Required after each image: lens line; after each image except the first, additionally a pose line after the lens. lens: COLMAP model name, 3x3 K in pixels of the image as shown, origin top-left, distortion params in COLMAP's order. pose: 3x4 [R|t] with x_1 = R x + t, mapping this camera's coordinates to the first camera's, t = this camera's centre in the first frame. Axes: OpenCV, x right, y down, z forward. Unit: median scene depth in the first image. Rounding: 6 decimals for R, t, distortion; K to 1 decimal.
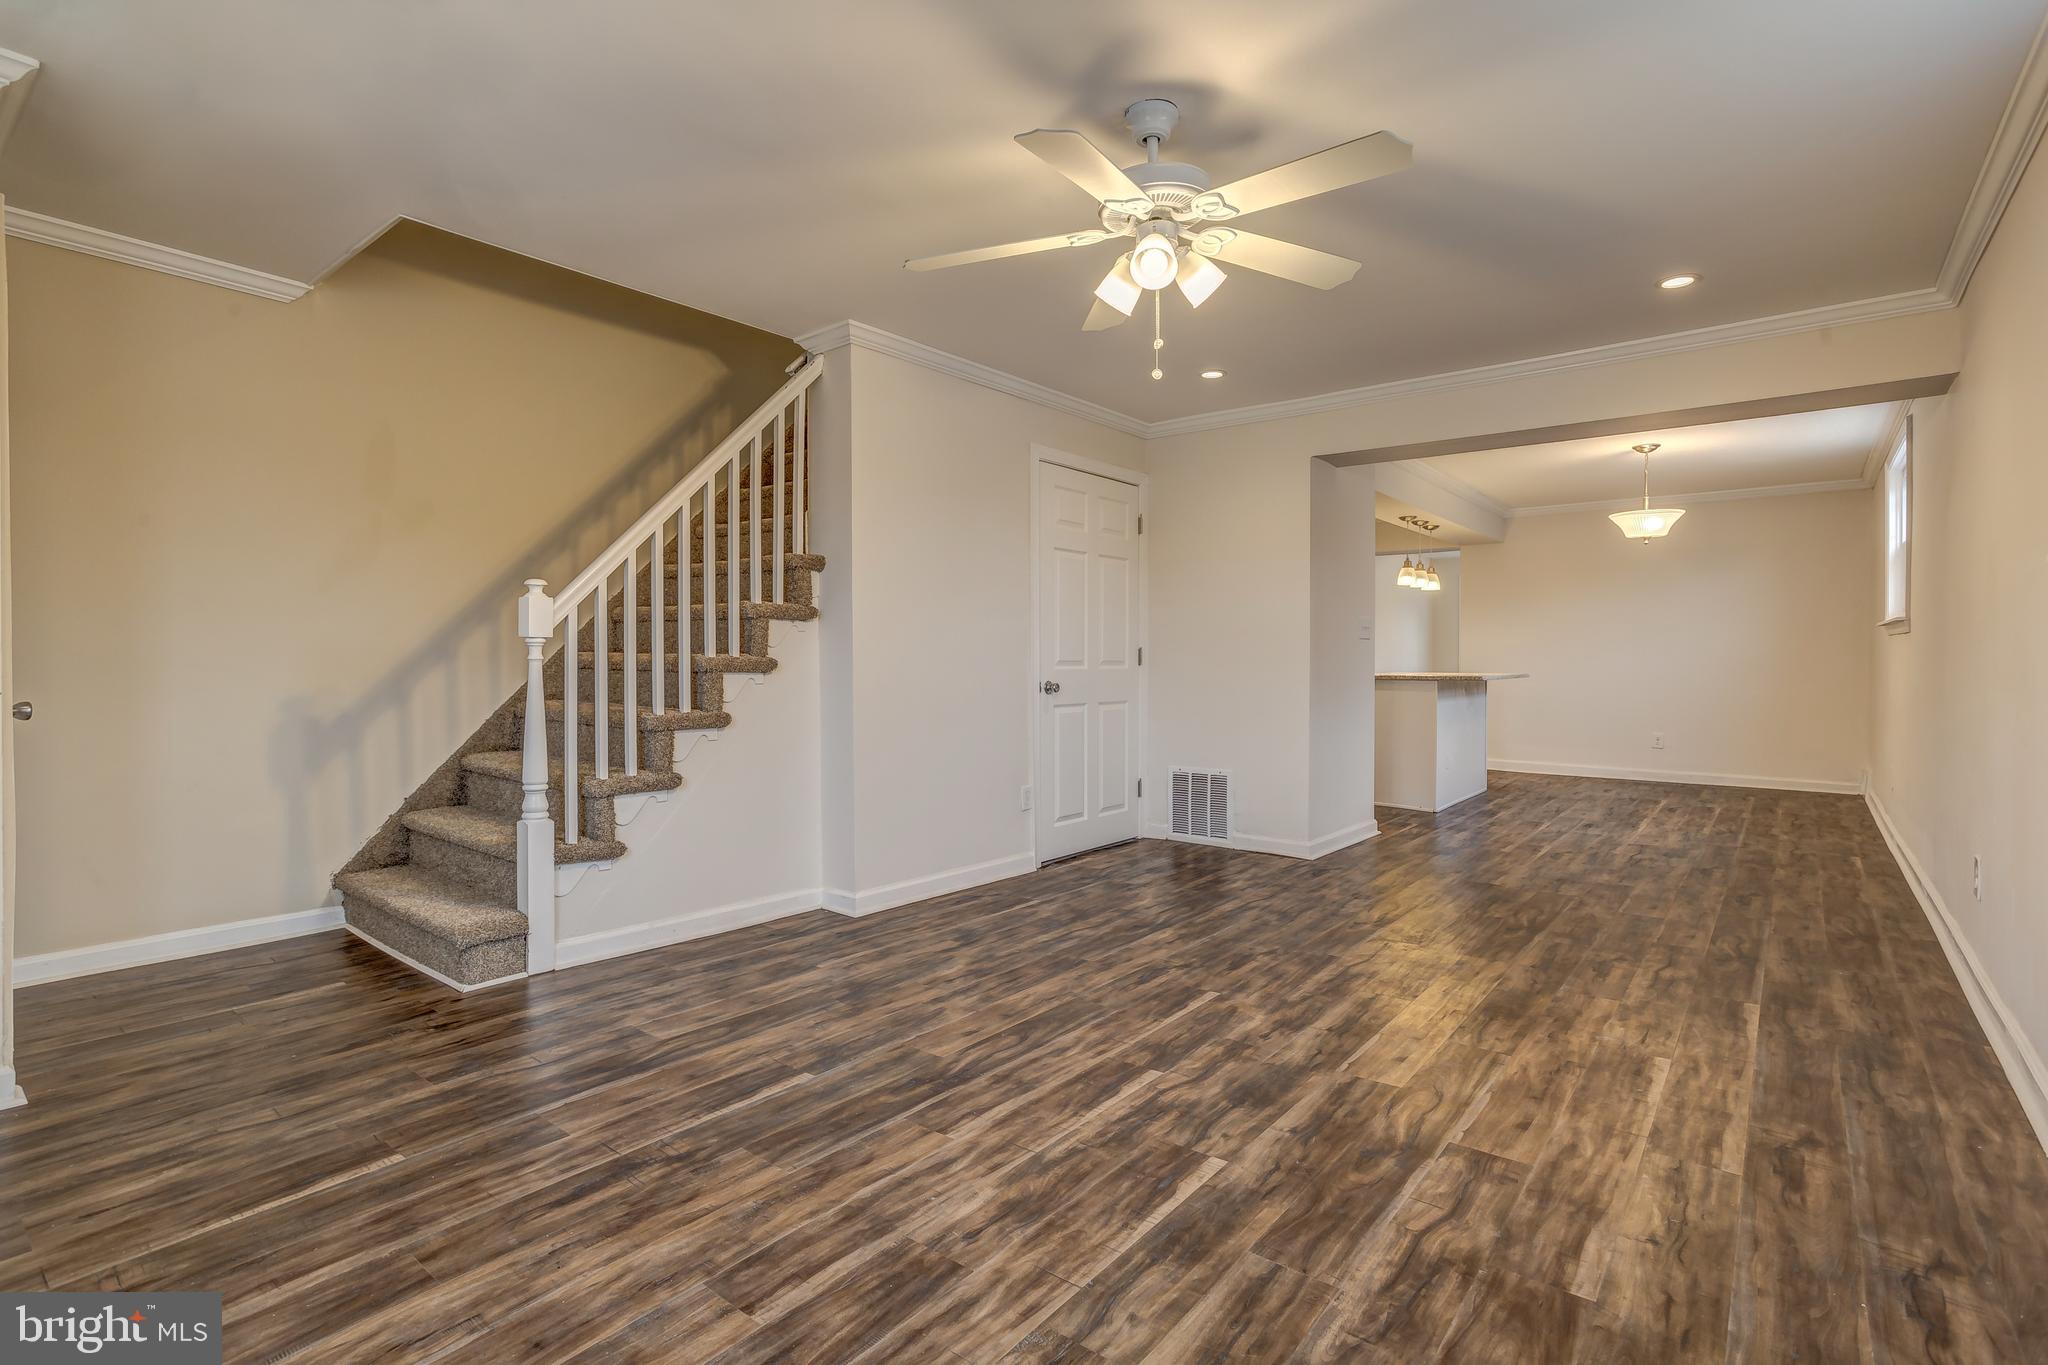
lens RADIAL K [[981.2, 0, 1011.6], [0, 981.2, 666.9], [0, 0, 1]] dist [-0.050634, 0.030491]
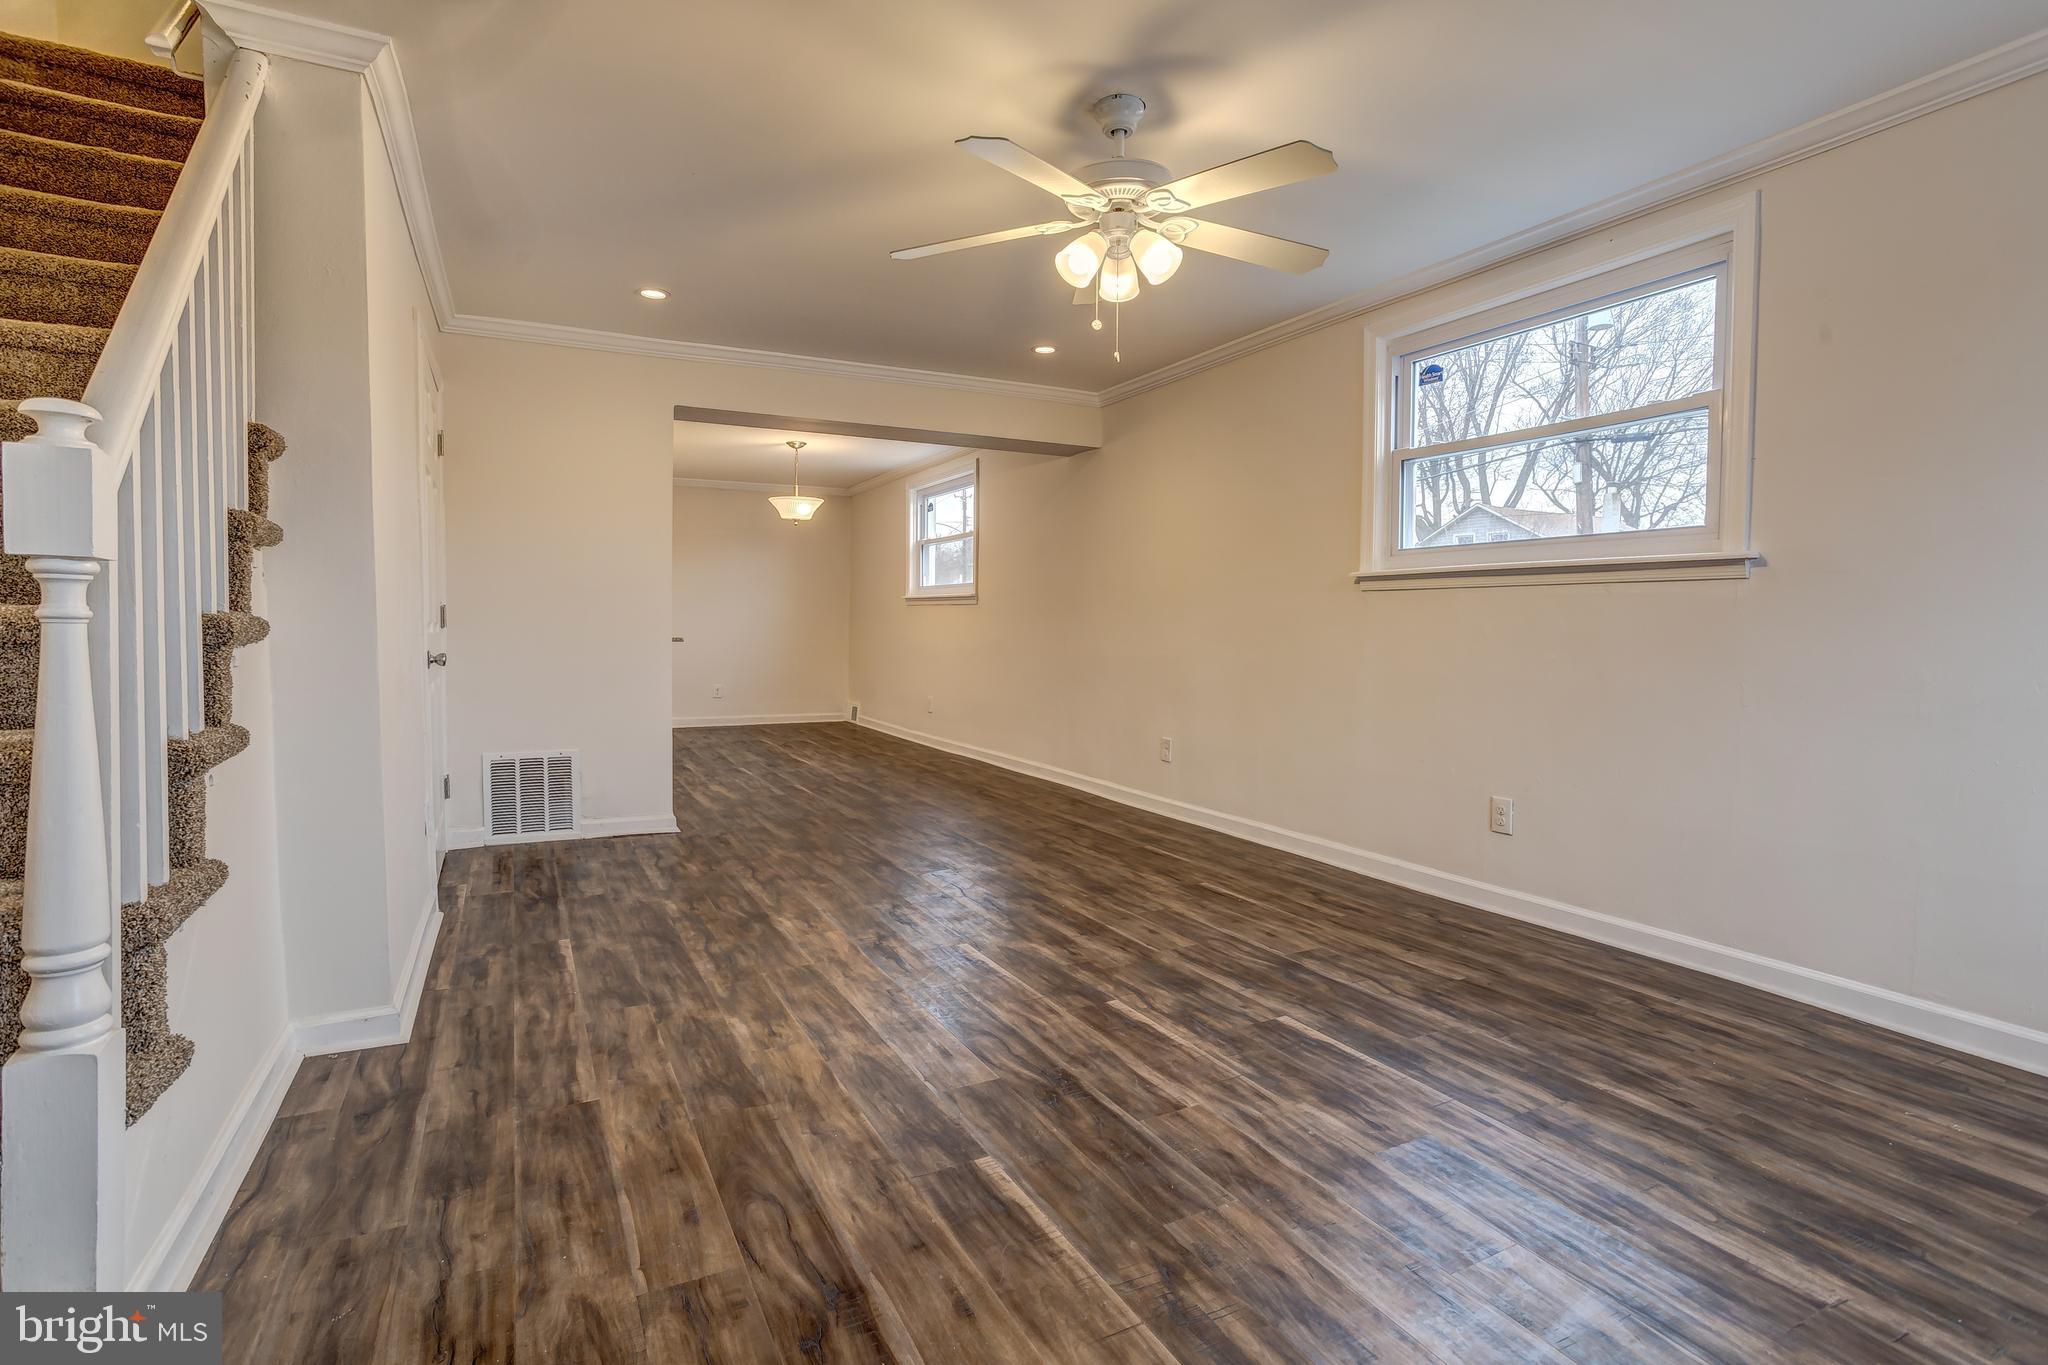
lens RADIAL K [[981.2, 0, 1011.6], [0, 981.2, 666.9], [0, 0, 1]] dist [-0.050634, 0.030491]
pose [[0.397361, -0.035361, 0.916981, -0.907524], [-0.001929, 0.999223, 0.039368, -0.002832], [-0.917660, -0.017412, 0.396984, 0.689034]]
